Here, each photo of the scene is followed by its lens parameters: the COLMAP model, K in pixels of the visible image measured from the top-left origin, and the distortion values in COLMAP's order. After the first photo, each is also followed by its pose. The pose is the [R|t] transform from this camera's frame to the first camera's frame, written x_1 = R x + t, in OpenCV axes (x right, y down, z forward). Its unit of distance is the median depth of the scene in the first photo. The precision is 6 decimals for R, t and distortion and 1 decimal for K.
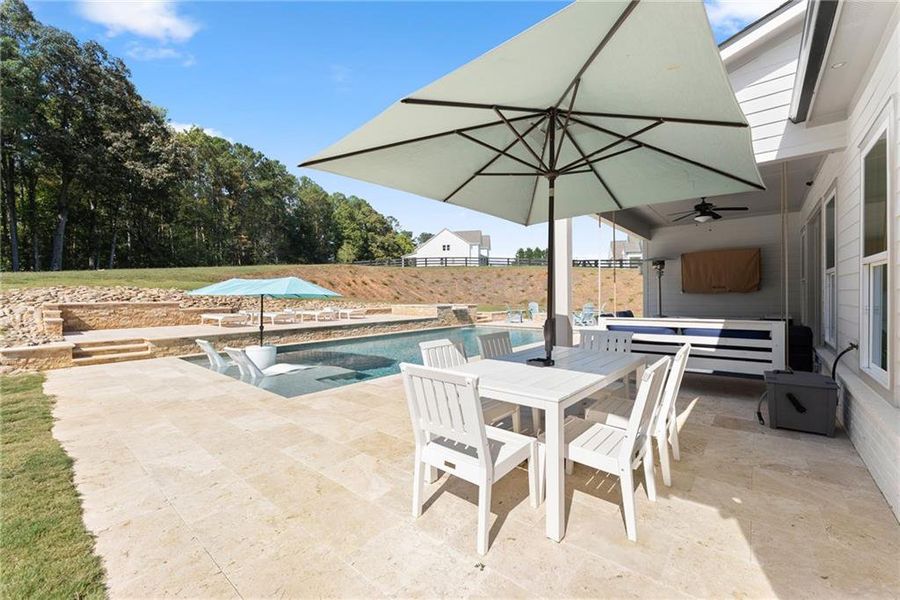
lens RADIAL K [[358.9, 0, 450.0], [0, 358.9, 300.0], [0, 0, 1]] dist [-0.000768, -0.000076]
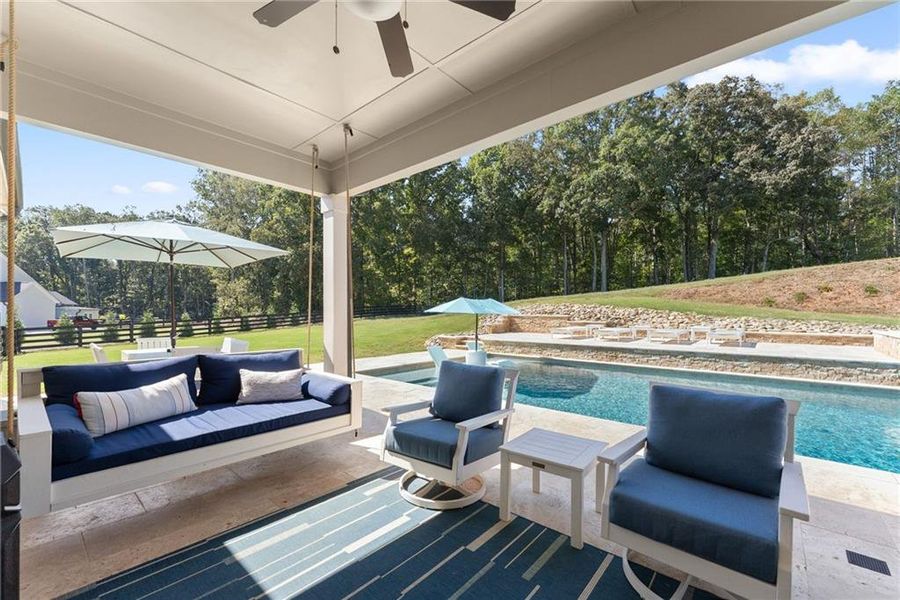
lens RADIAL K [[373.8, 0, 450.0], [0, 373.8, 300.0], [0, 0, 1]] dist [0.001356, 0.000087]
pose [[-0.008672, -0.021406, -0.999733, 0.150443], [-0.009631, 0.999726, -0.021322, -0.004608], [0.999916, 0.009444, -0.008875, 0.166131]]
